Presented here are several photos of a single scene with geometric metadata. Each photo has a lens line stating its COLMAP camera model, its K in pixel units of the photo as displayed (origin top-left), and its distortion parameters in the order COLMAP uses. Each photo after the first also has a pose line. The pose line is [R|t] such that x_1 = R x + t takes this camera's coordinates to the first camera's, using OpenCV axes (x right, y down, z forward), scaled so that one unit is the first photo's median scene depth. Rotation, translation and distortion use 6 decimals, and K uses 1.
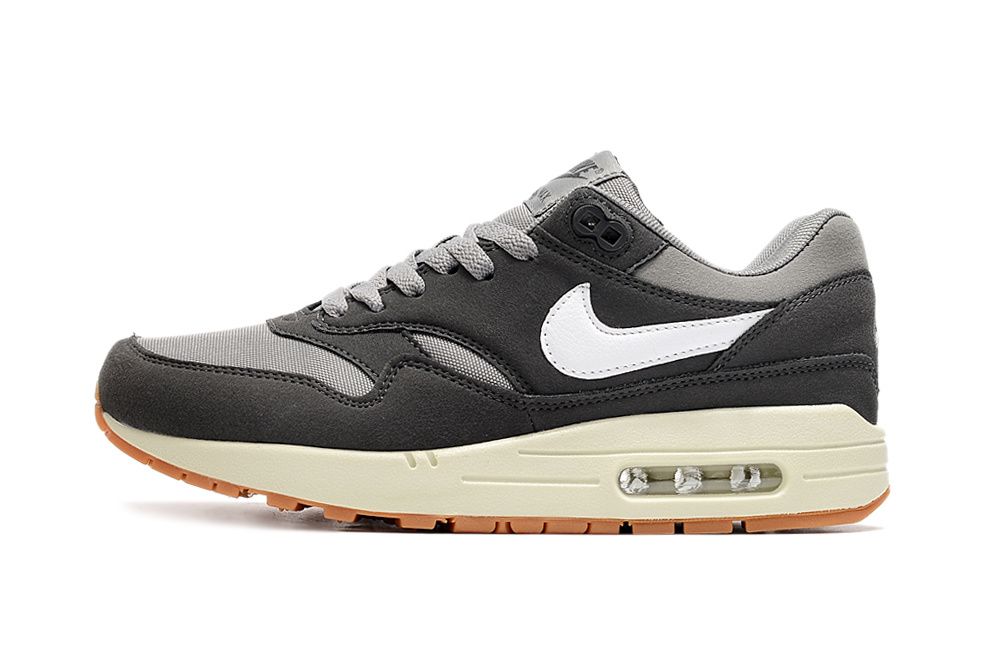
lens RADIAL K [[1719.4, 0, 500.0], [0, 1719.4, 332.0], [0, 0, 1]] dist [0.006811, 0.025885]
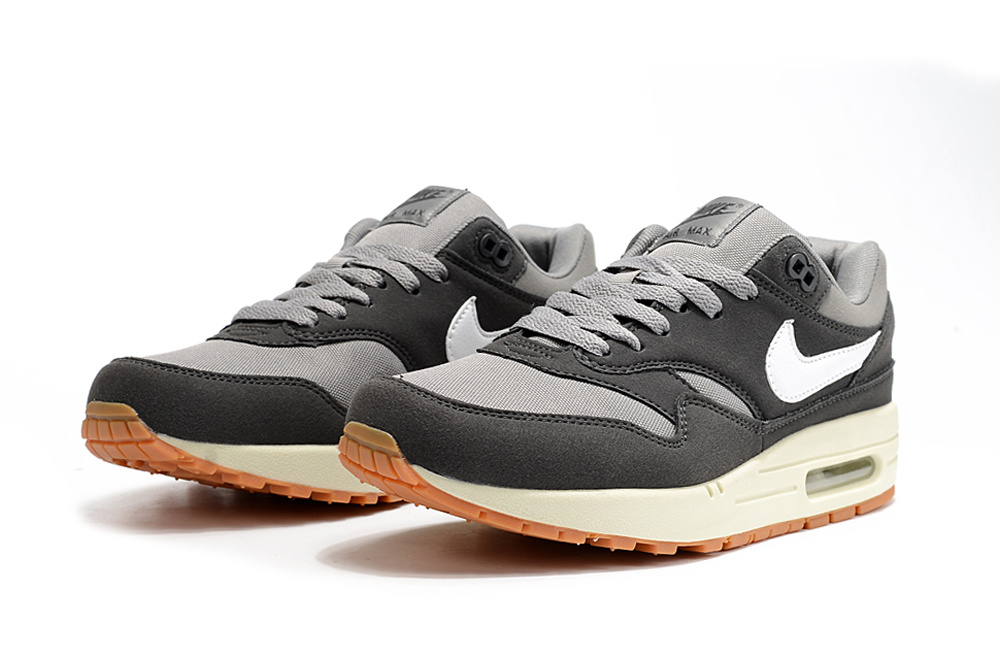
lens RADIAL K [[1719.4, 0, 500.0], [0, 1719.4, 332.0], [0, 0, 1]] dist [0.006811, 0.025885]
pose [[0.757867, -0.051251, 0.650393, -0.849564], [-0.033251, 0.992580, 0.116961, -0.148652], [-0.651561, -0.110267, 0.750540, 0.259771]]
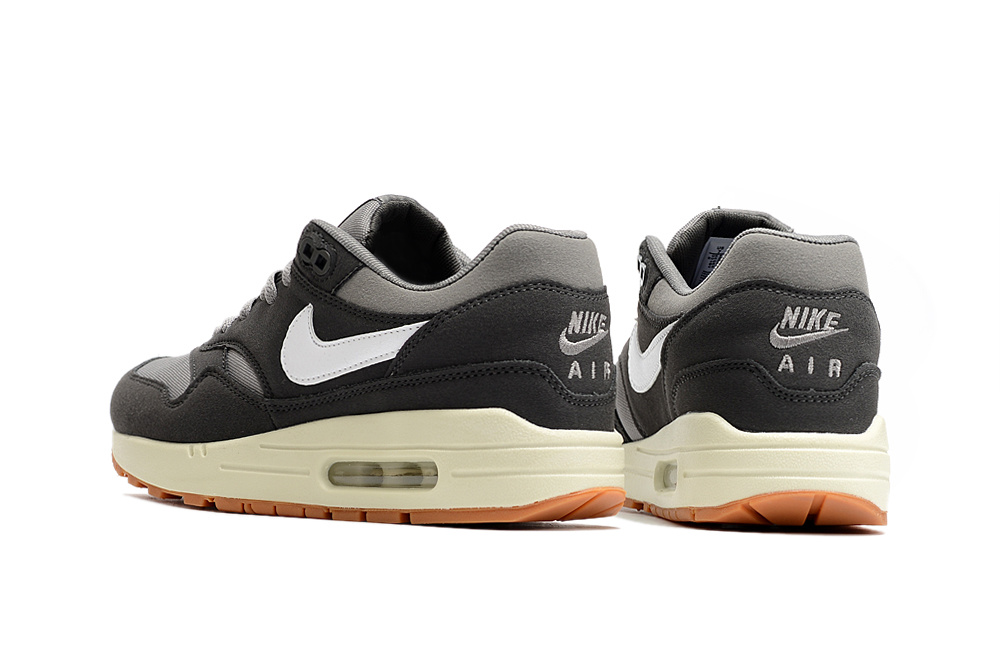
lens RADIAL K [[1719.4, 0, 500.0], [0, 1719.4, 332.0], [0, 0, 1]] dist [0.006811, 0.025885]
pose [[0.726433, -0.028863, -0.686631, 0.948700], [0.009896, 0.999453, -0.031543, 0.029260], [0.687167, 0.016119, 0.726321, 0.237729]]
